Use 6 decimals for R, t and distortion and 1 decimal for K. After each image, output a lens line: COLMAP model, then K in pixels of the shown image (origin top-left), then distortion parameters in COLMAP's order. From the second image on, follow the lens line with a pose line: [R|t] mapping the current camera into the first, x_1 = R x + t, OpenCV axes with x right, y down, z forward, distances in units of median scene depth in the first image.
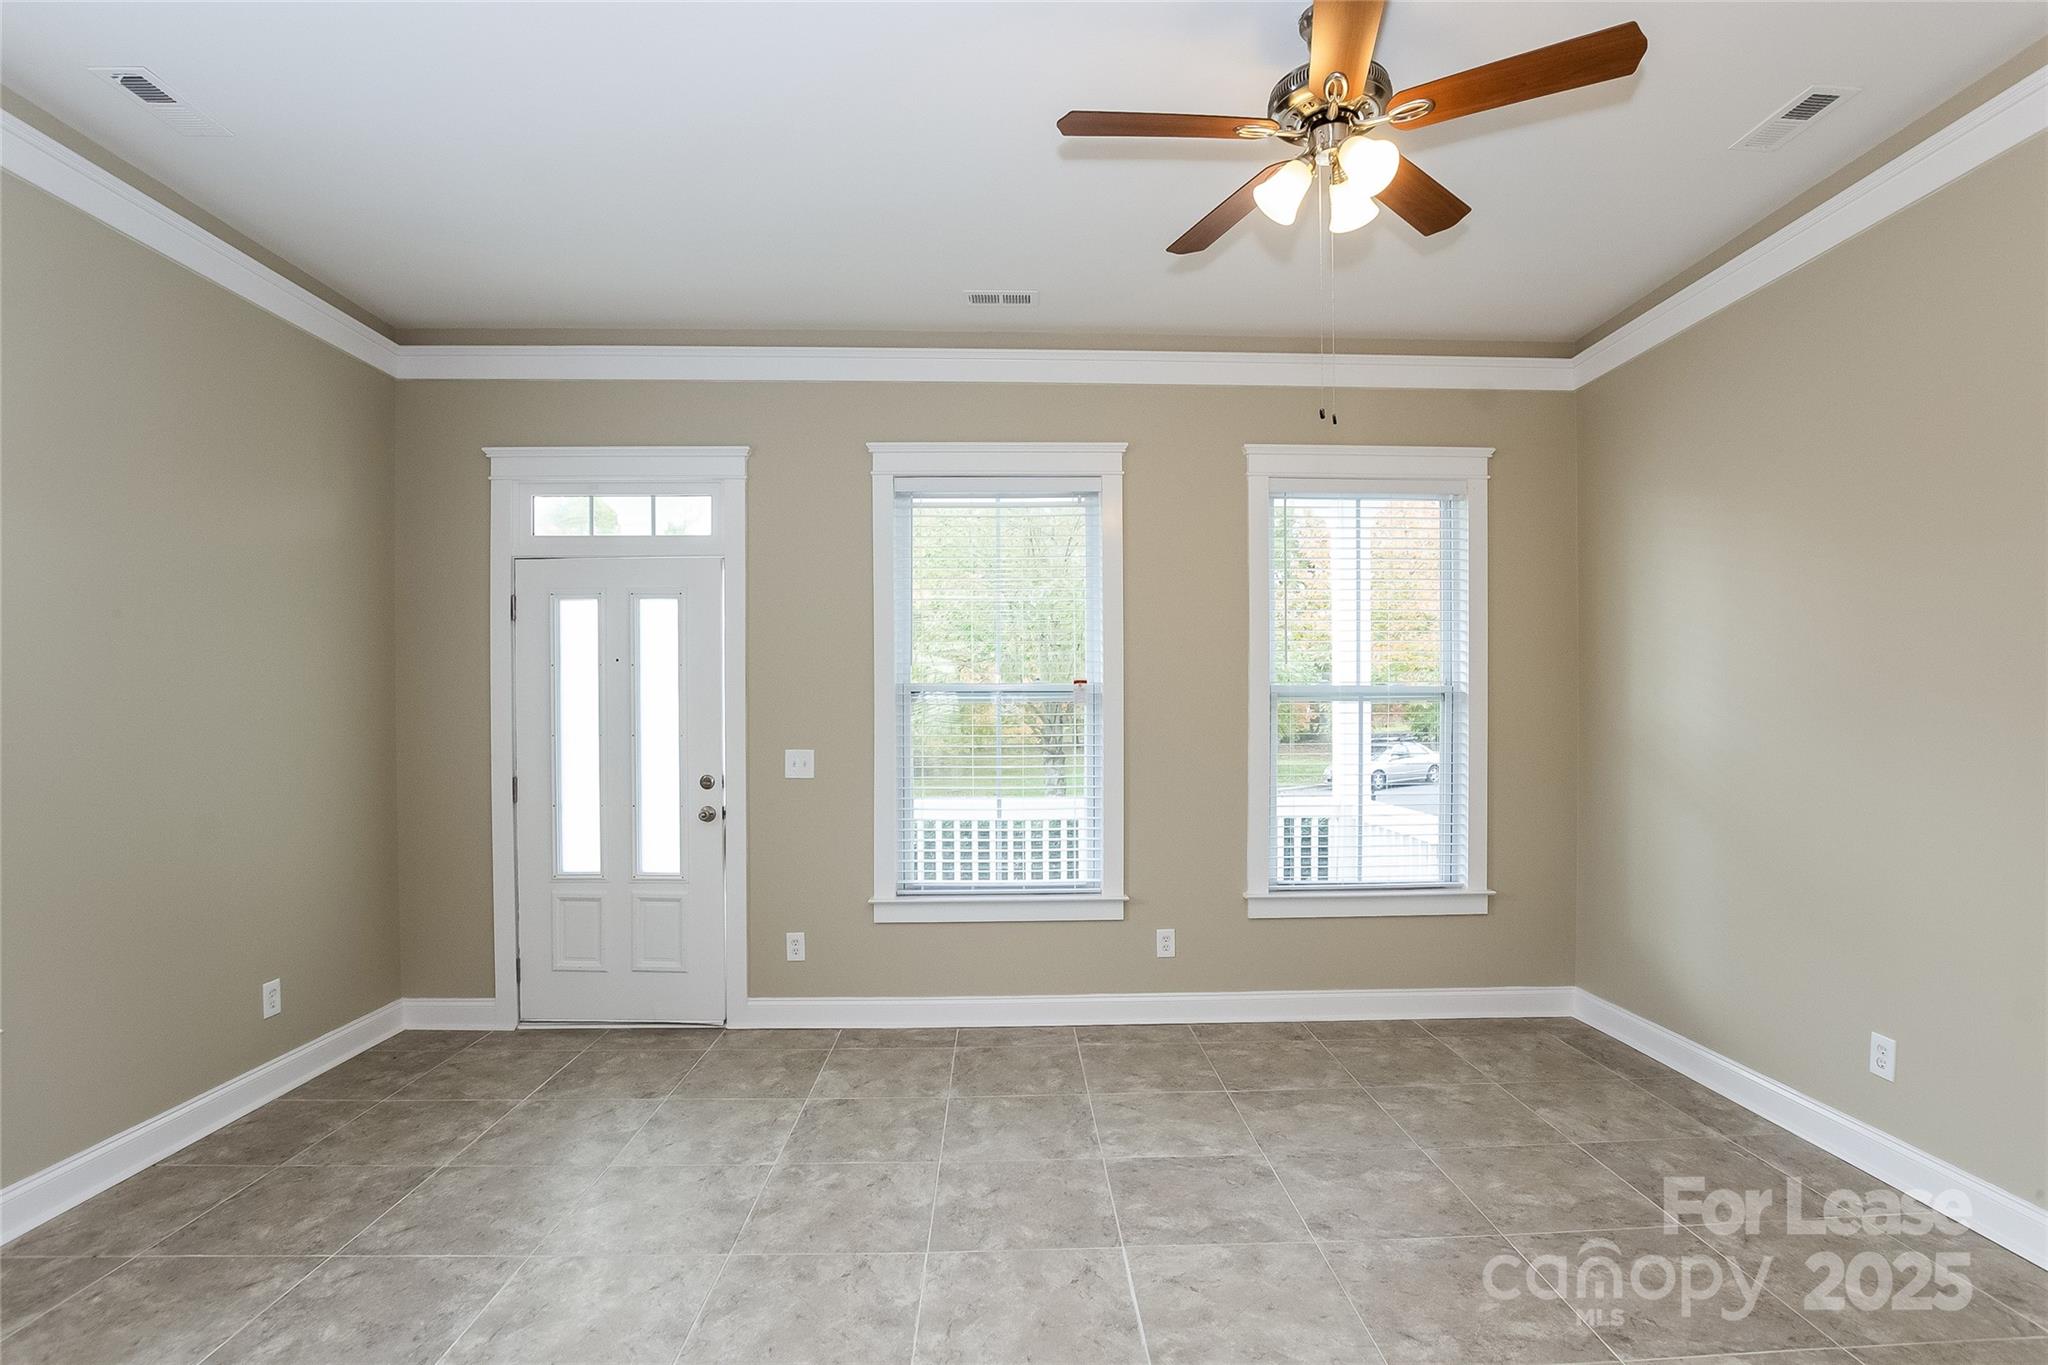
lens RADIAL K [[952.5, 0, 1019.1], [0, 952.5, 700.5], [0, 0, 1]] dist [-0.035709, -0.000314]
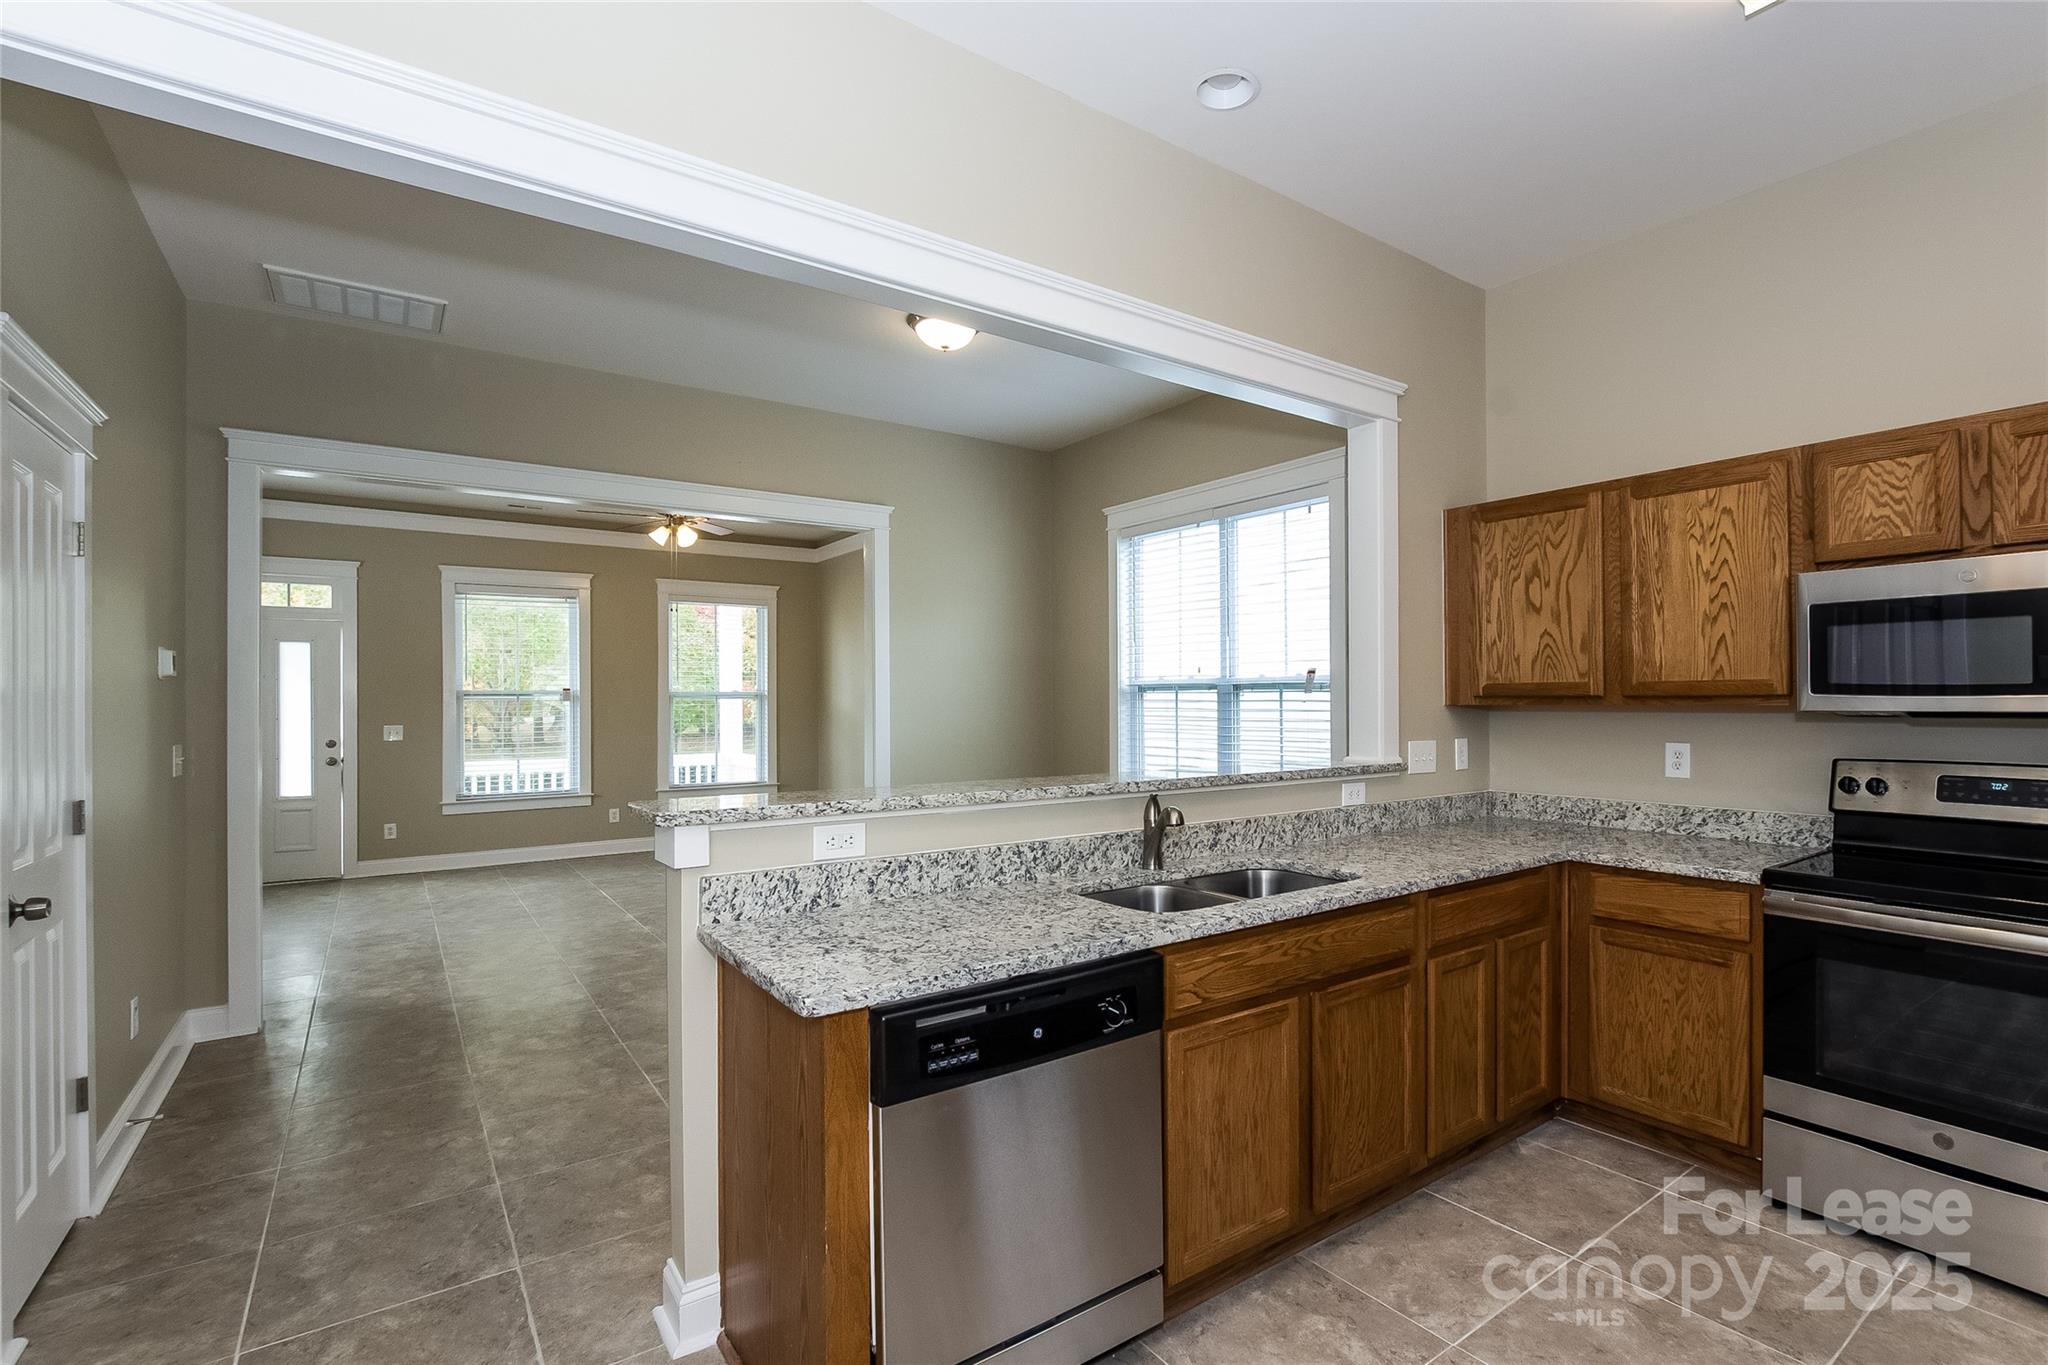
lens RADIAL K [[912.0, 0, 1095.9], [0, 912.0, 697.5], [0, 0, 1]] dist [-0.024880, 0.003748]
pose [[0.805162, -0.004788, 0.593036, -0.166892], [0.012306, 0.999887, -0.008635, 0.029621], [-0.592928, 0.014250, 0.805130, -1.246342]]
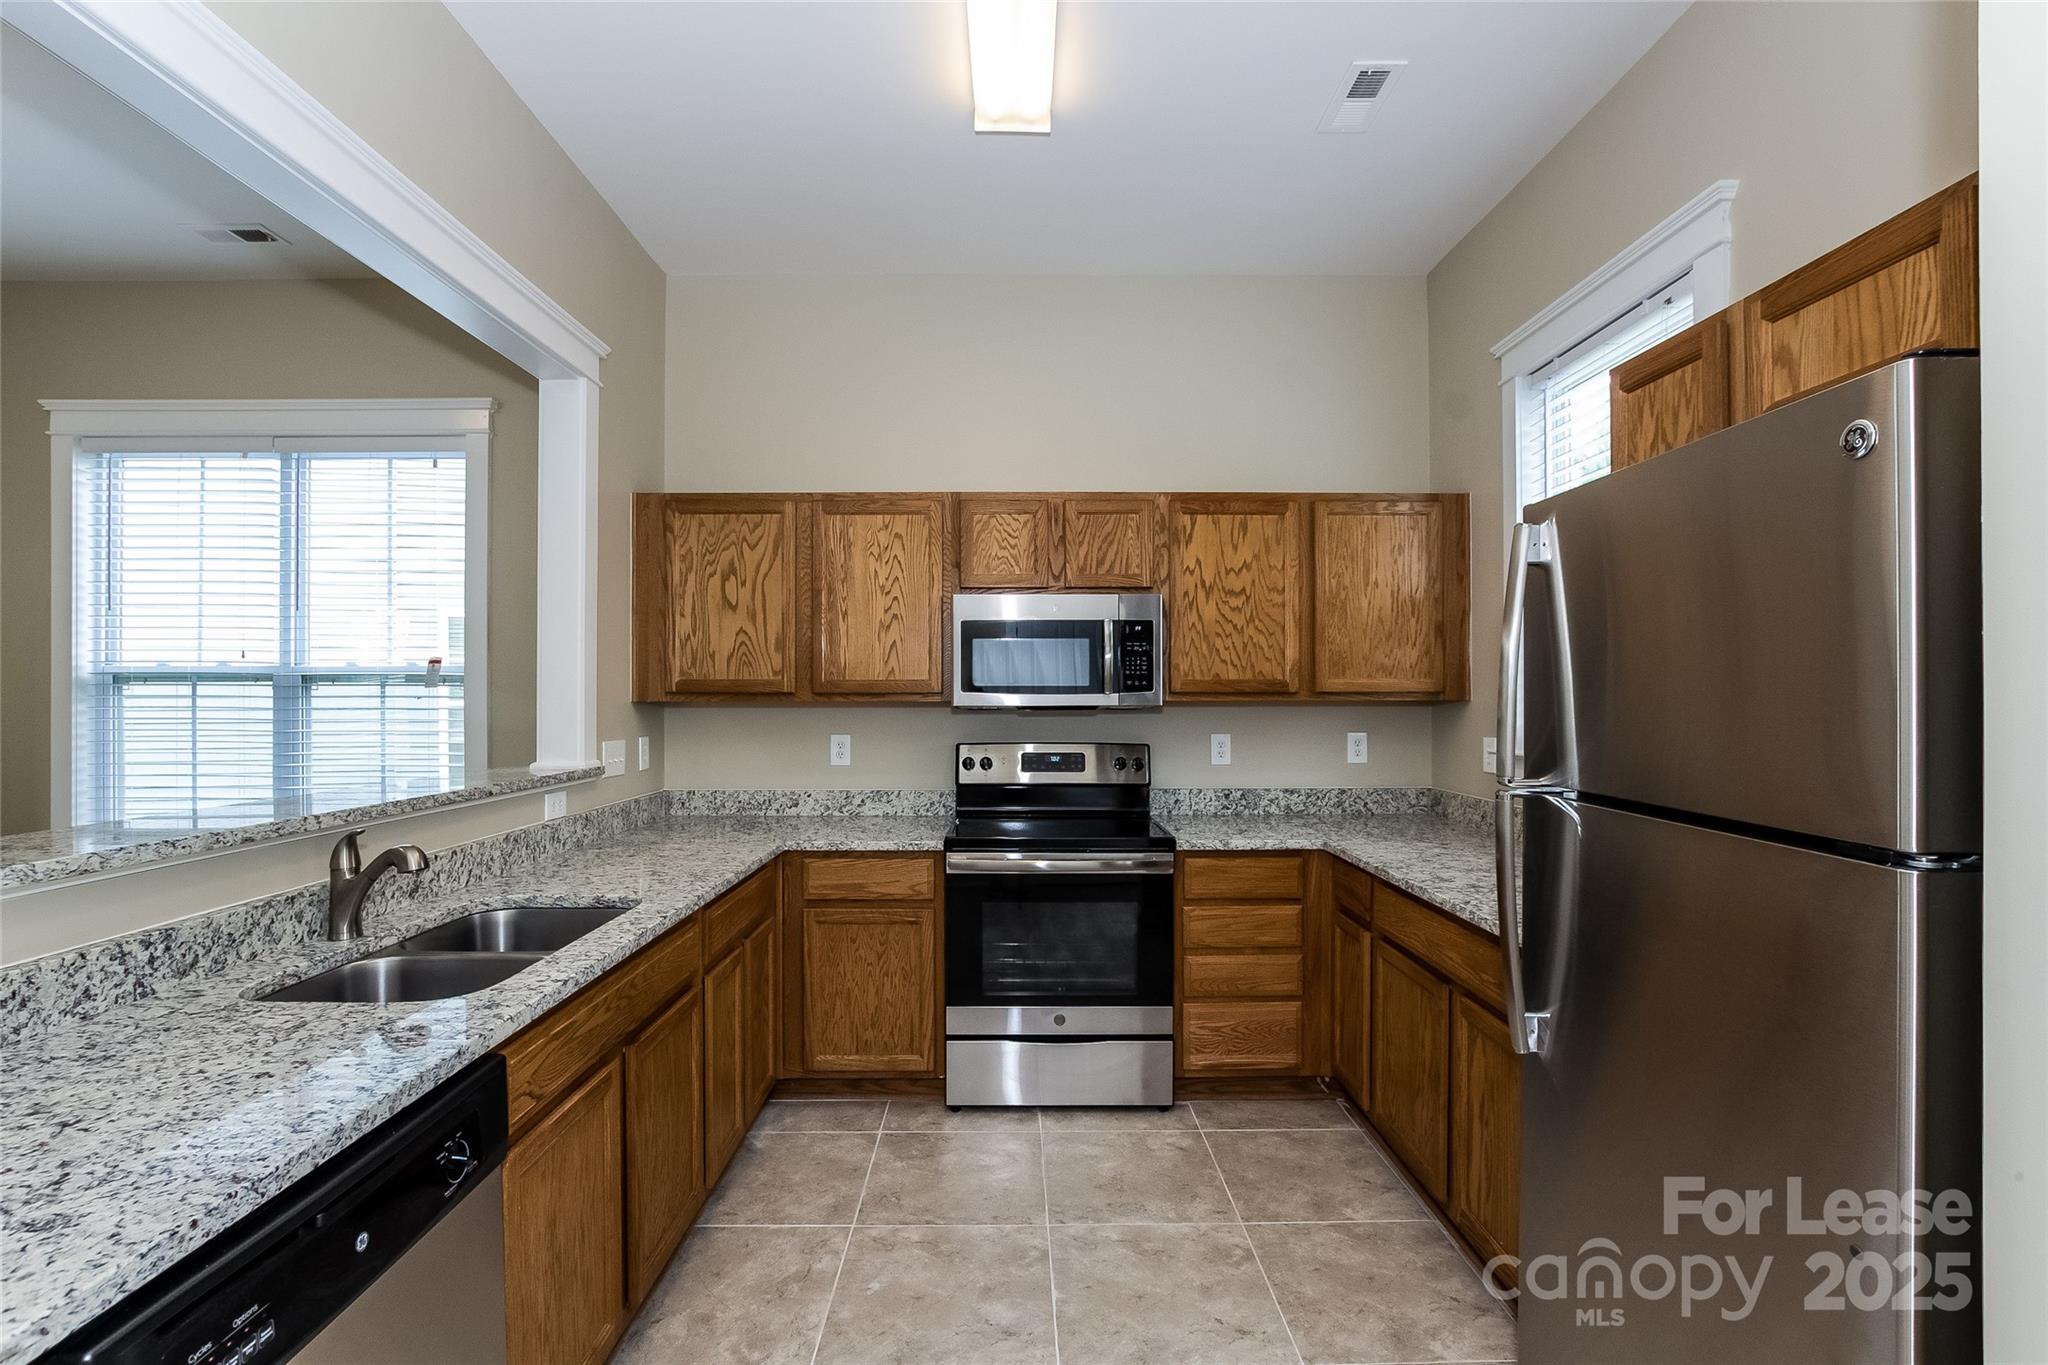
lens RADIAL K [[912.0, 0, 982.9], [0, 912.0, 693.5], [0, 0, 1]] dist [-0.024880, 0.003748]
pose [[0.027133, -0.002109, 0.999630, -0.183377], [0.010294, 0.999945, 0.001830, 0.028154], [-0.999579, 0.010240, 0.027153, -1.102714]]
